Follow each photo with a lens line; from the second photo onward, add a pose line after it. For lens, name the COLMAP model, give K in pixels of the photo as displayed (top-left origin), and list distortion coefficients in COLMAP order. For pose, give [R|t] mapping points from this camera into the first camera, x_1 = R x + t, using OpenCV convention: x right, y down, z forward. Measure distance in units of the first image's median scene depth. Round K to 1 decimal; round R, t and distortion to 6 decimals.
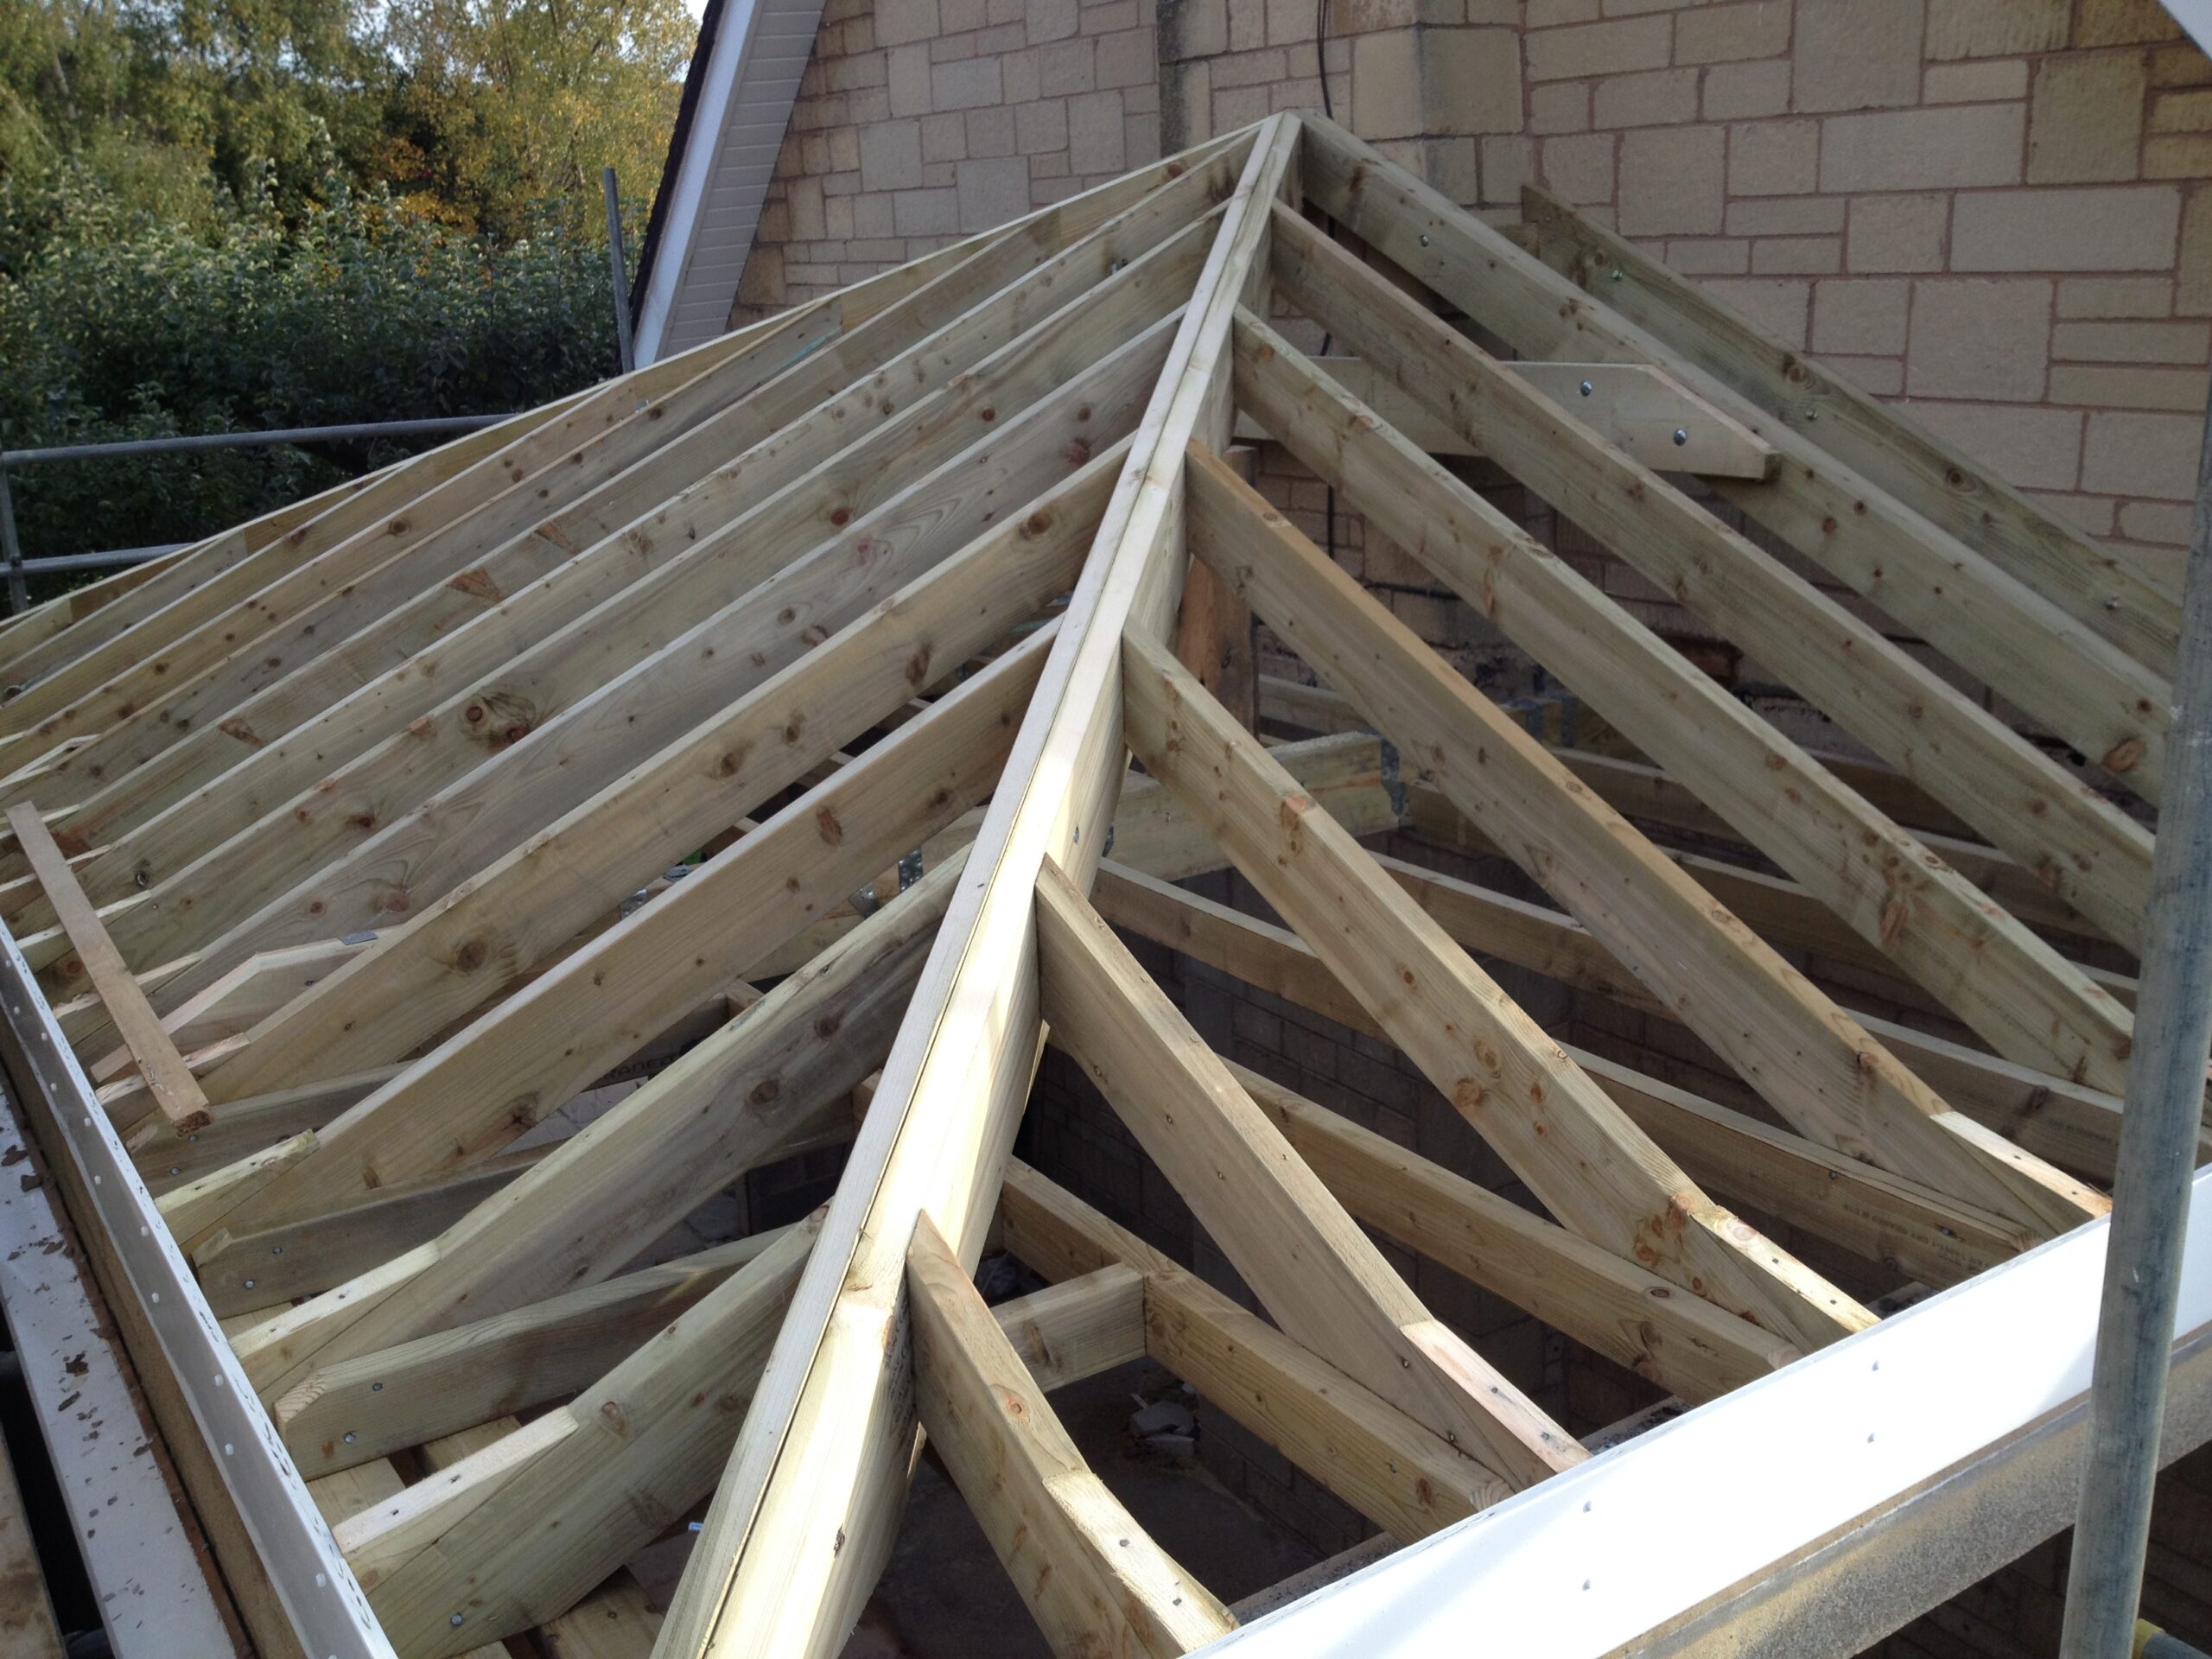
lens RADIAL K [[2045.4, 0, 1067.1], [0, 2045.4, 827.3], [0, 0, 1]] dist [0.075341, 0.000000]
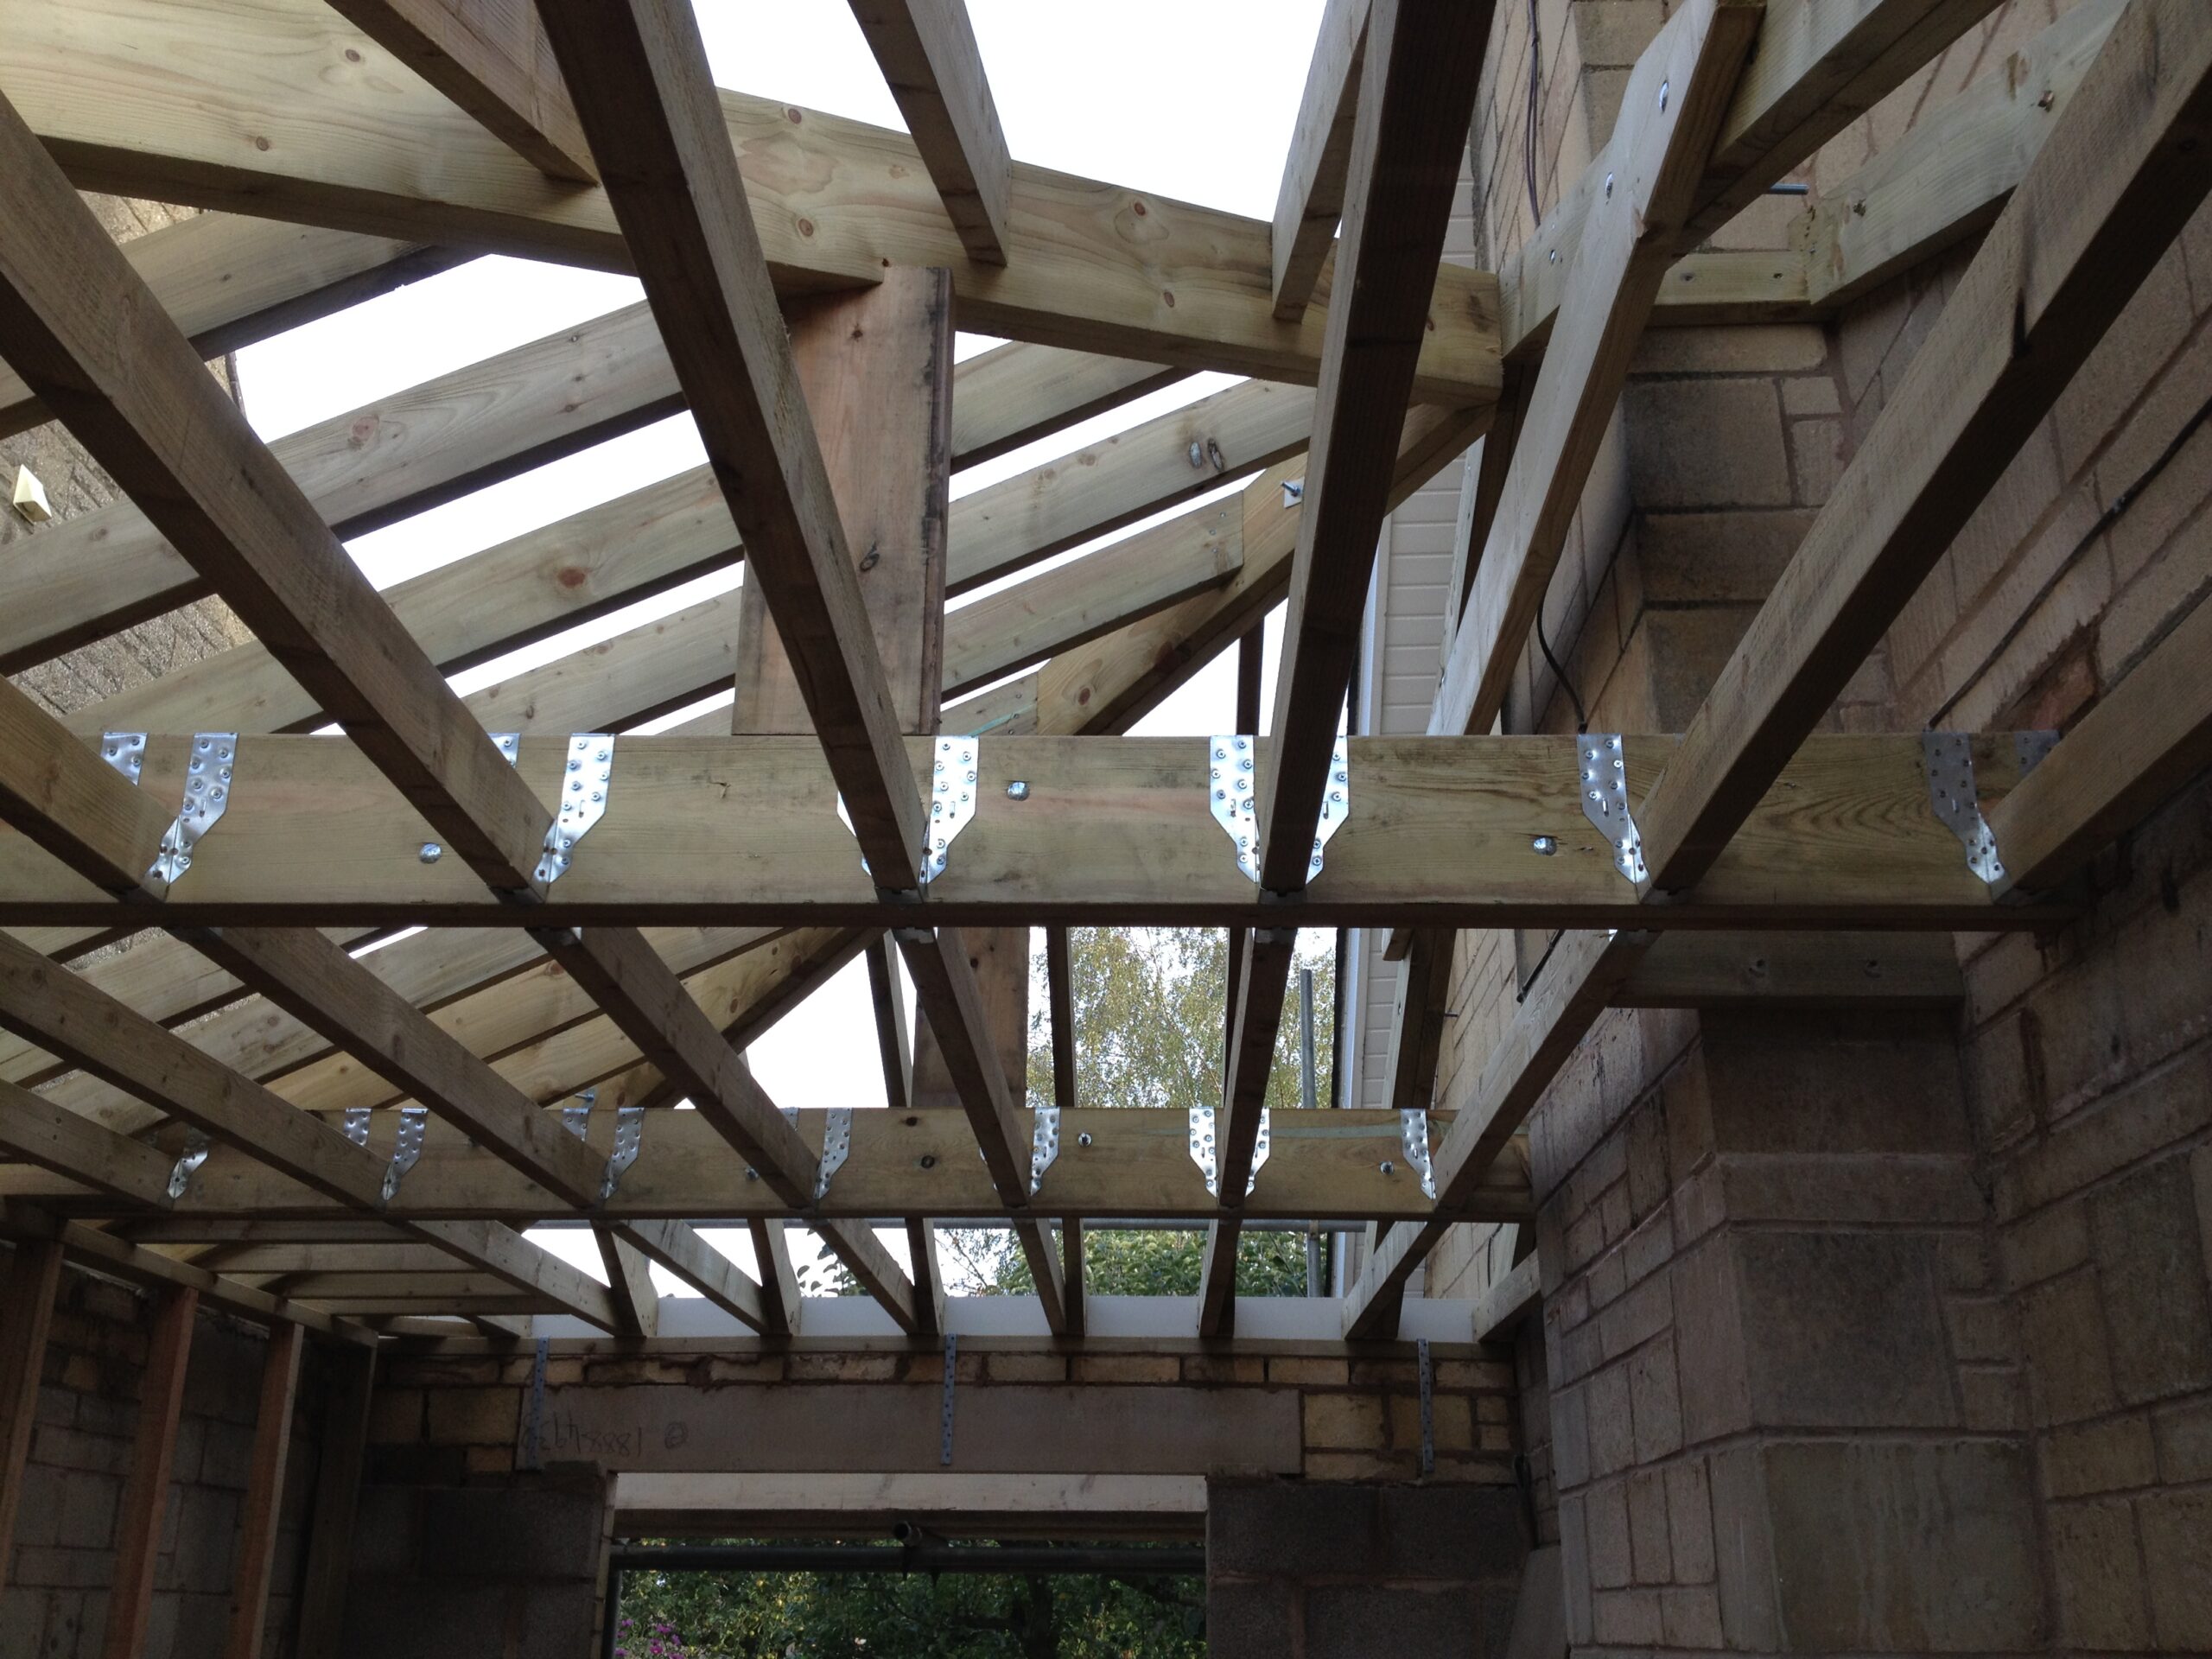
lens RADIAL K [[2045.4, 0, 1103.1], [0, 2045.4, 838.1], [0, 0, 1]] dist [0.075341, 0.000000]
pose [[0.822627, -0.146953, -0.549262, 0.618398], [-0.205686, 0.823685, -0.528428, 0.391929], [0.530073, 0.547675, 0.647360, 0.962158]]
